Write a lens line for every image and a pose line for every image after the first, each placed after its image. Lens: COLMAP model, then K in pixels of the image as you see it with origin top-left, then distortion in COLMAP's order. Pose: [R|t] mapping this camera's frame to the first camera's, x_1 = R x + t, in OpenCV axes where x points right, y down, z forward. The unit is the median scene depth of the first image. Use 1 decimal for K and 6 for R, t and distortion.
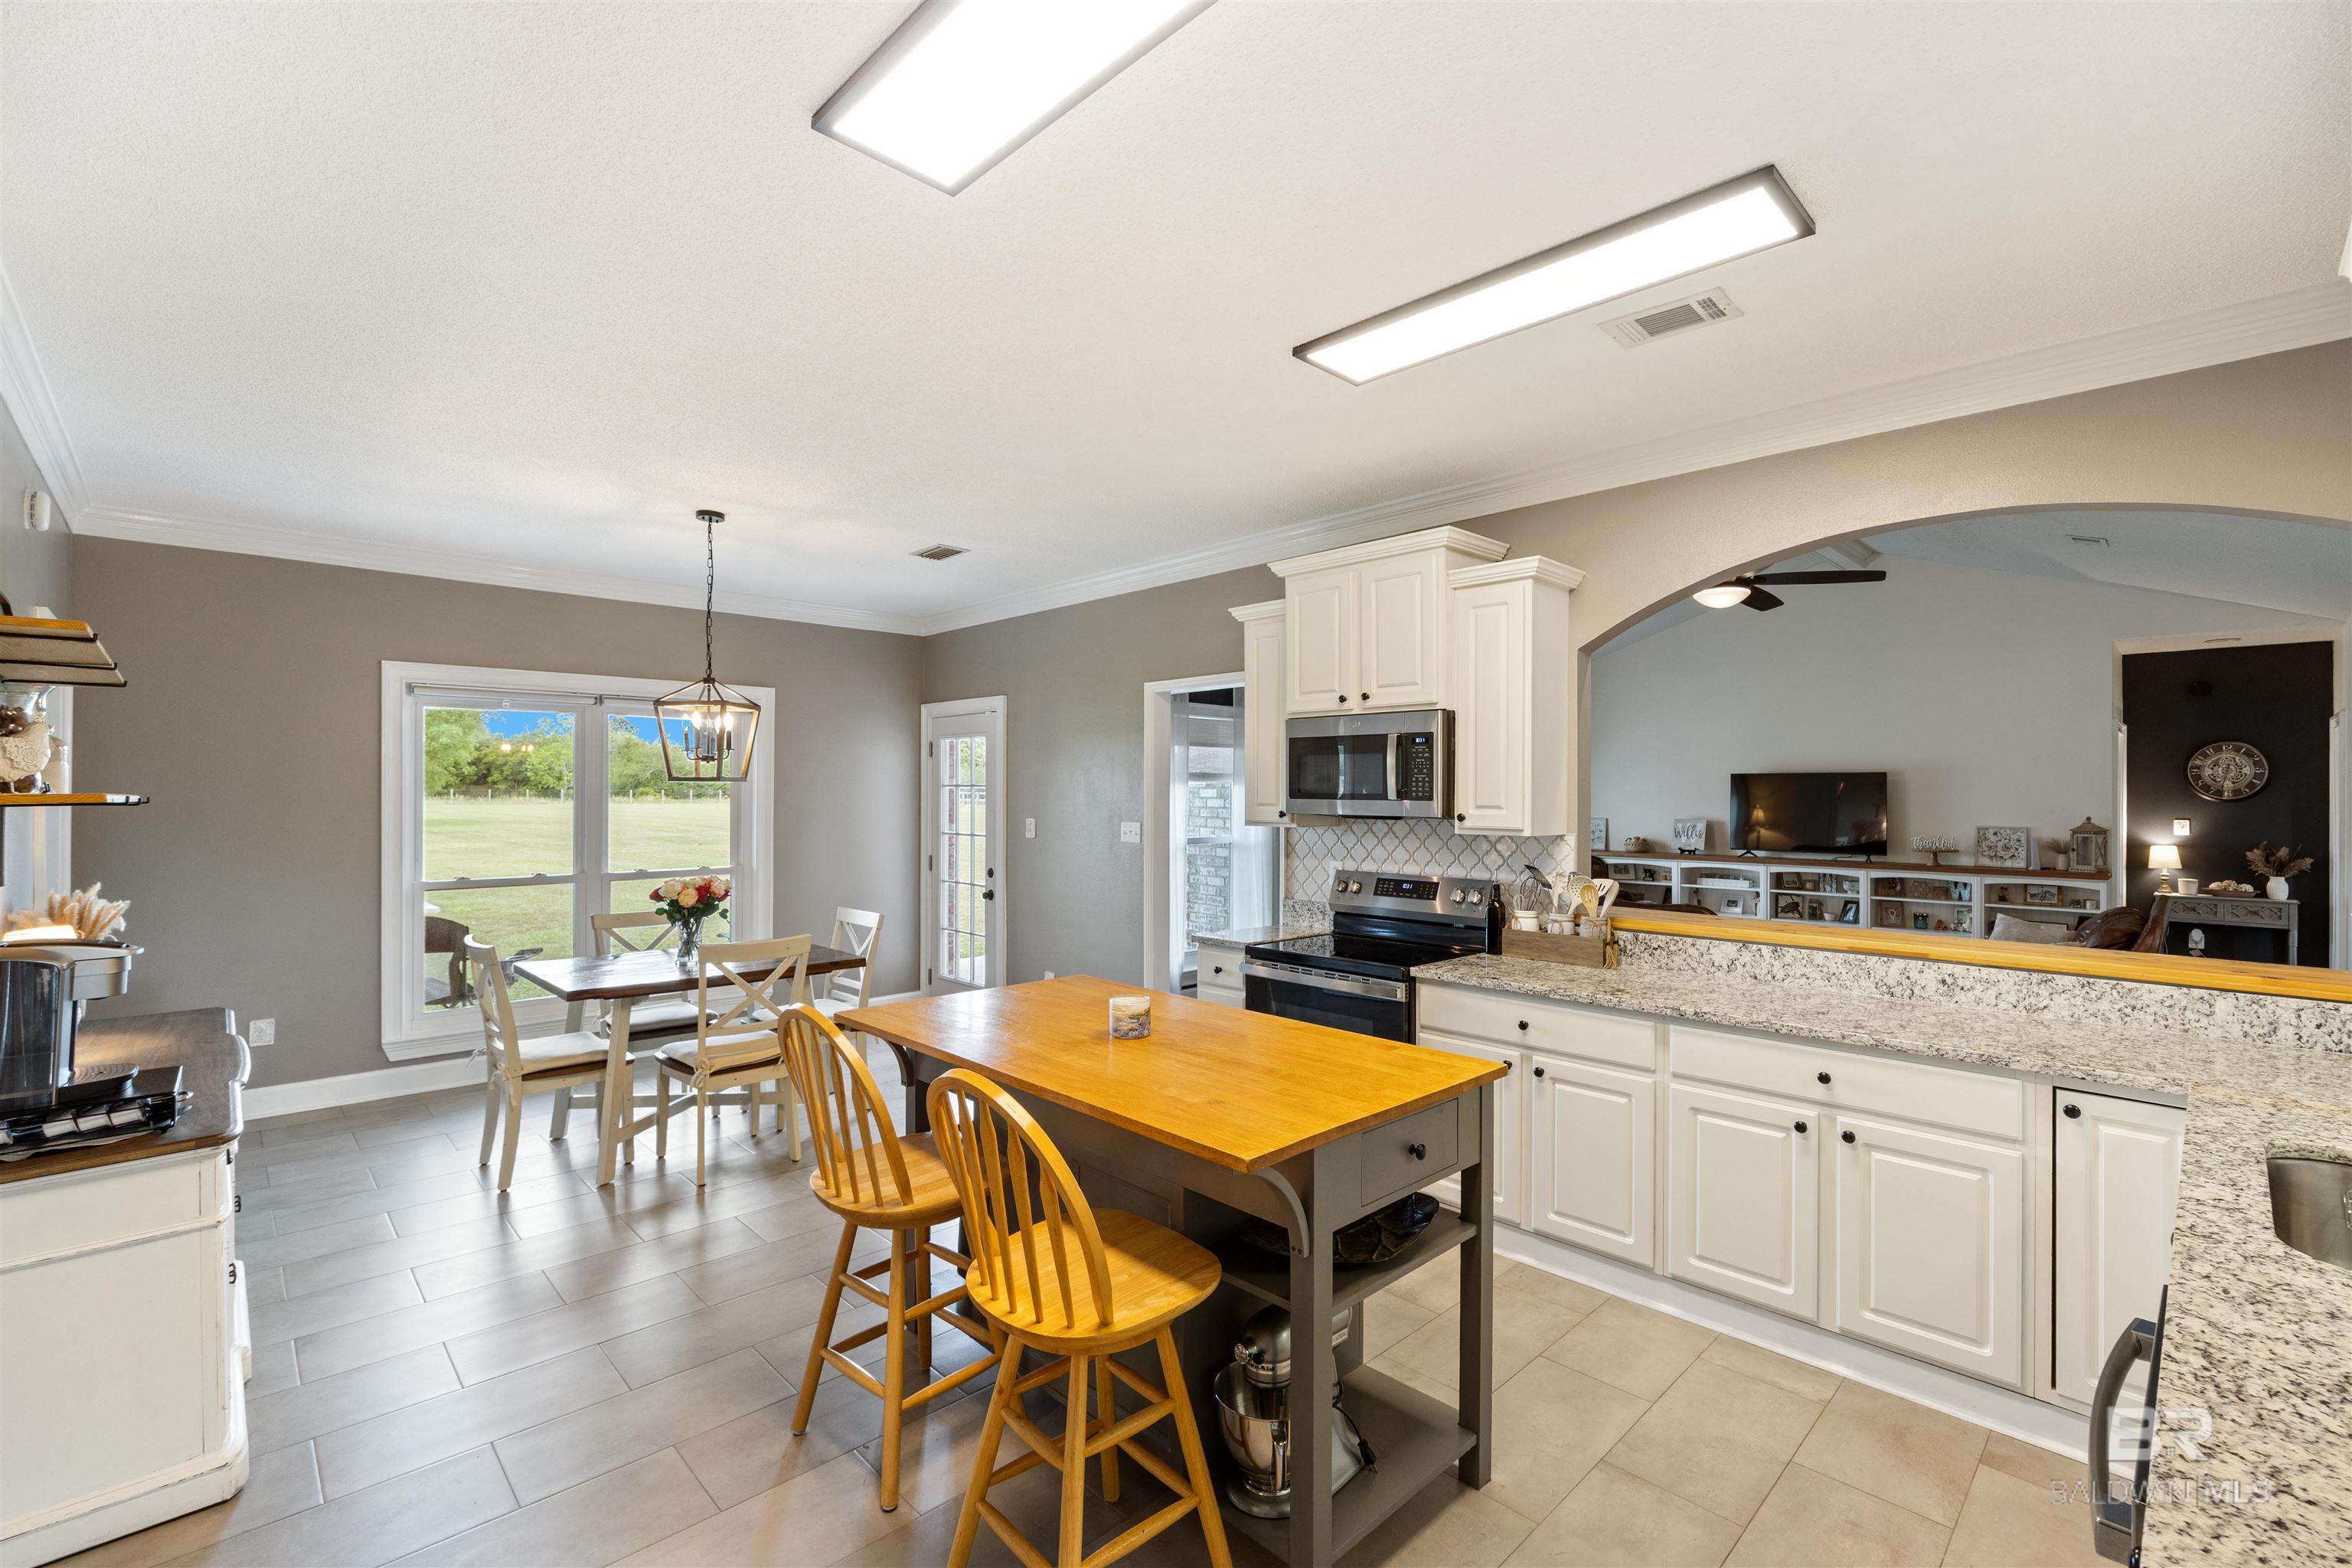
lens RADIAL K [[1019.6, 0, 1168.0], [0, 1019.6, 788.0], [0, 0, 1]] dist [-0.003700, 0.000135]
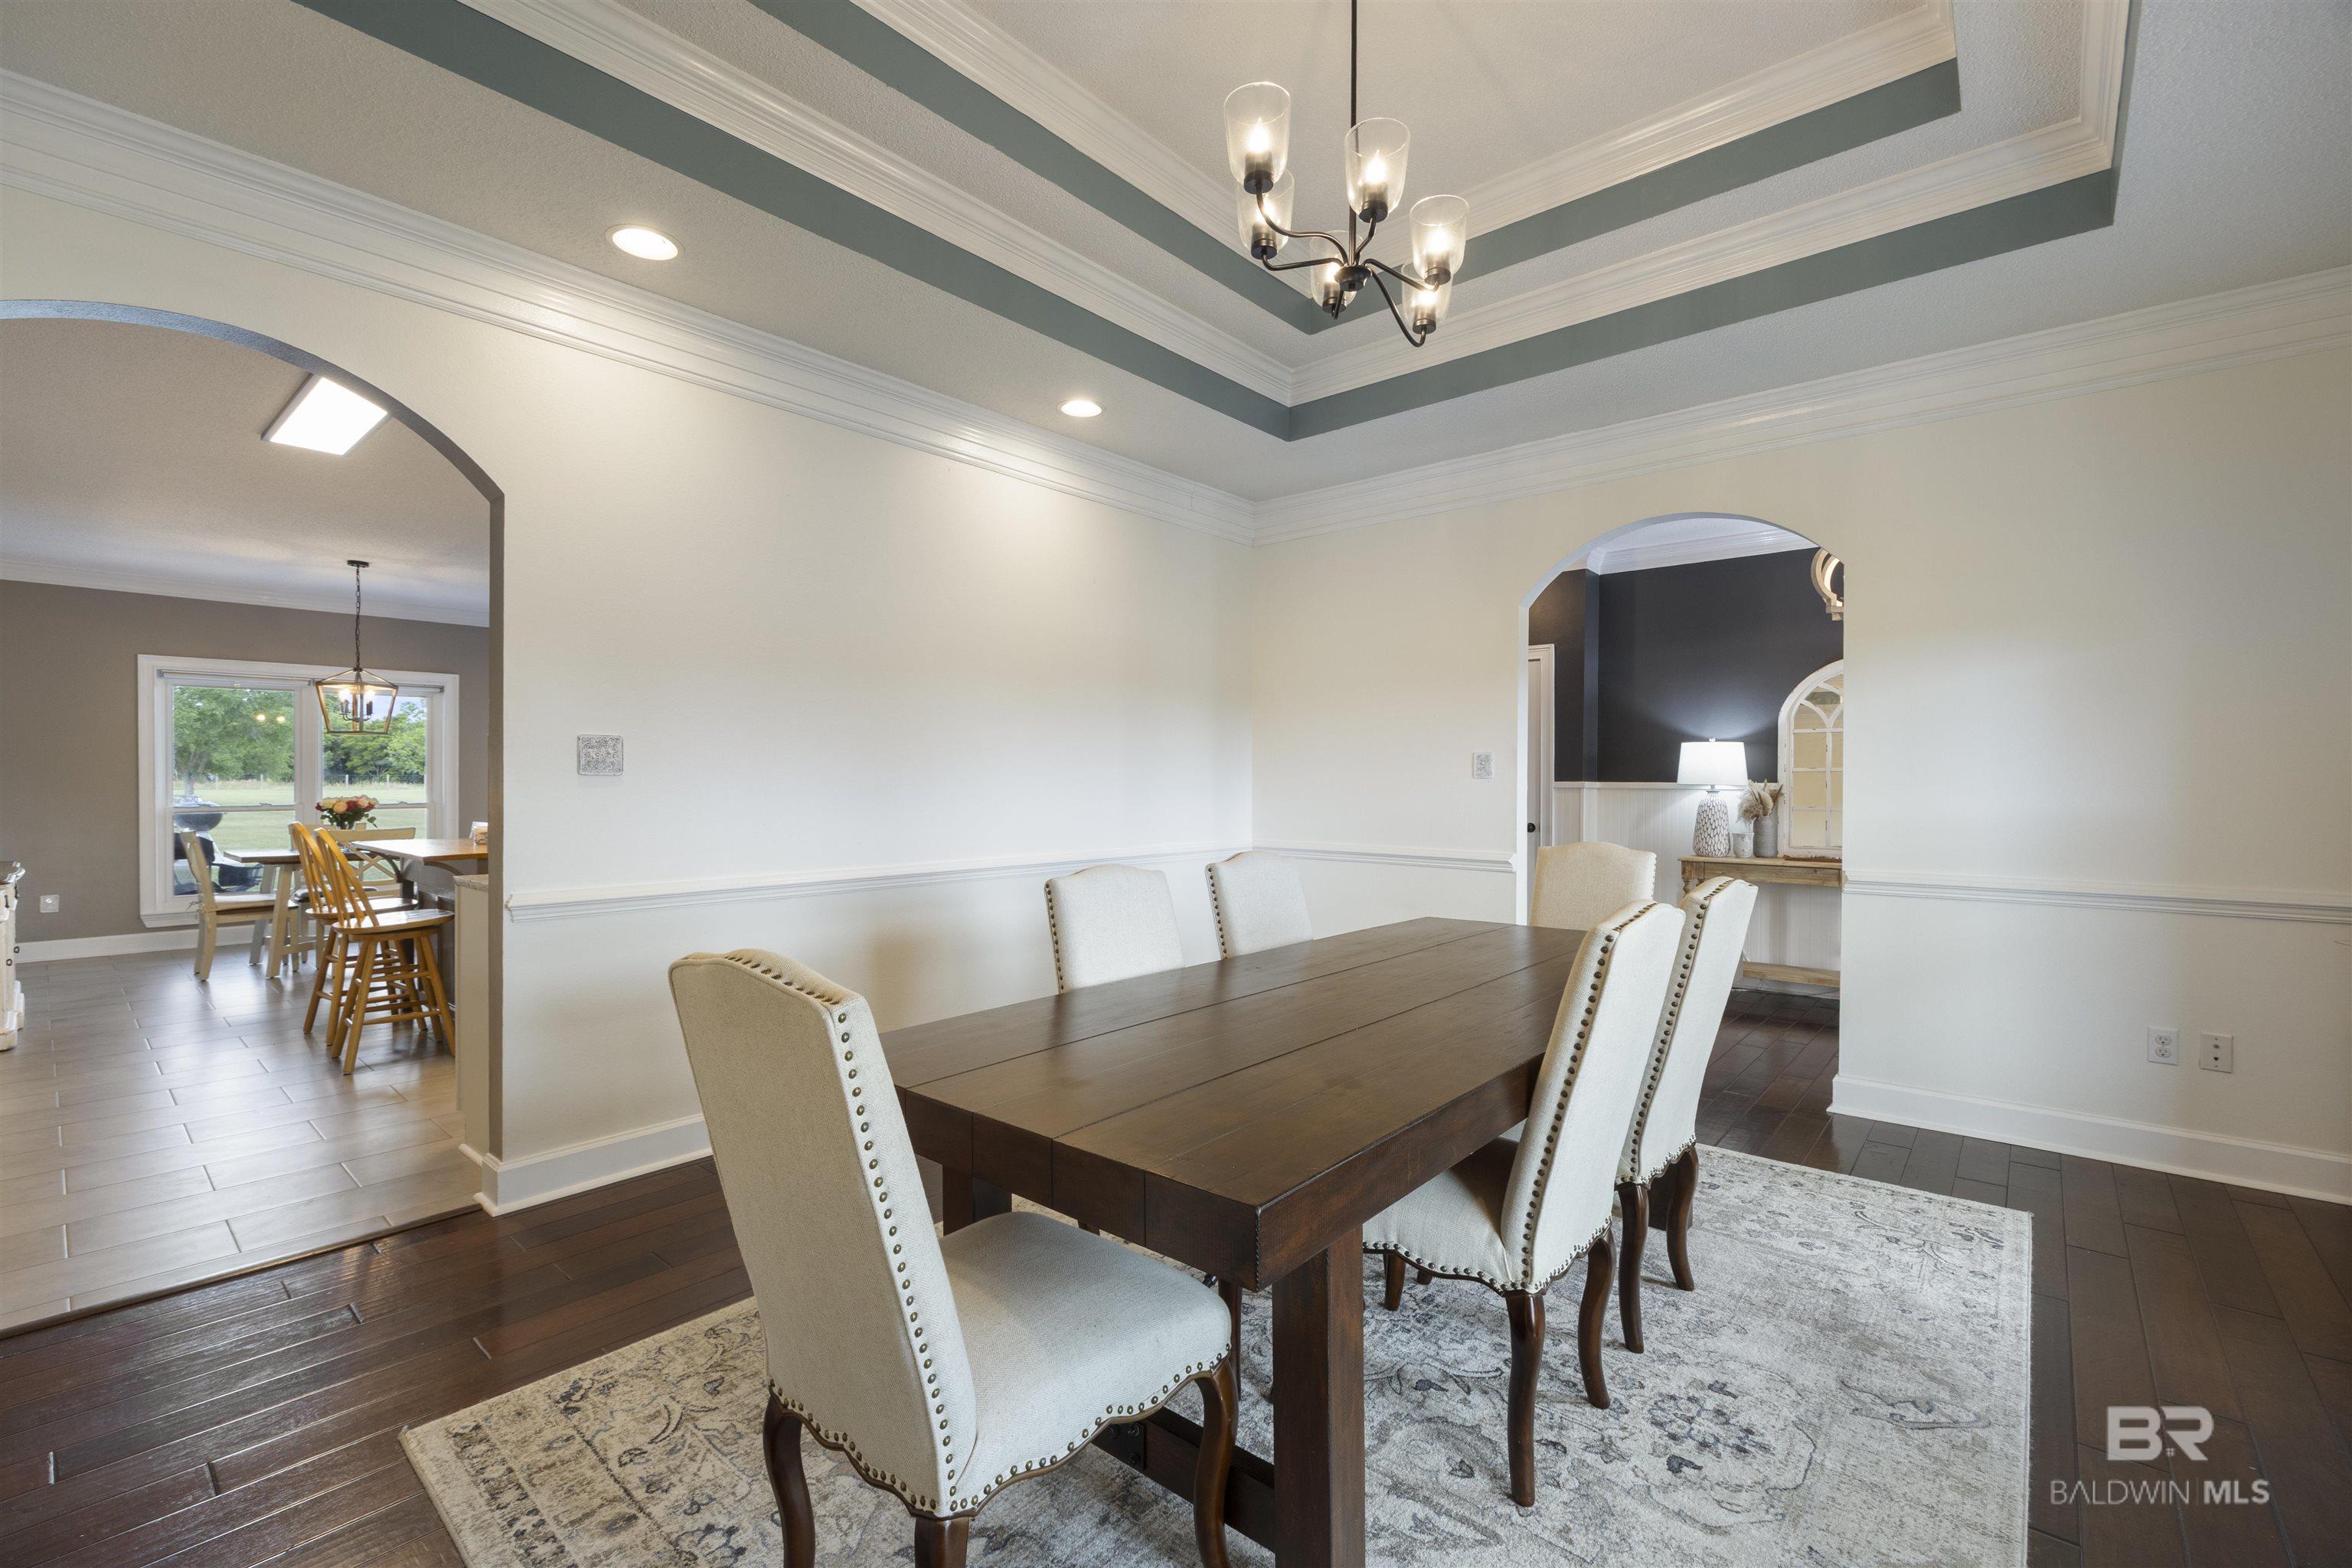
lens RADIAL K [[1019.6, 0, 1182.0], [0, 1019.6, 780.3], [0, 0, 1]] dist [-0.003700, 0.000135]
pose [[0.996654, -0.003637, 0.081652, 0.365850], [0.003454, 0.999991, 0.002383, 0.035001], [-0.081660, -0.002093, 0.996658, -0.352649]]
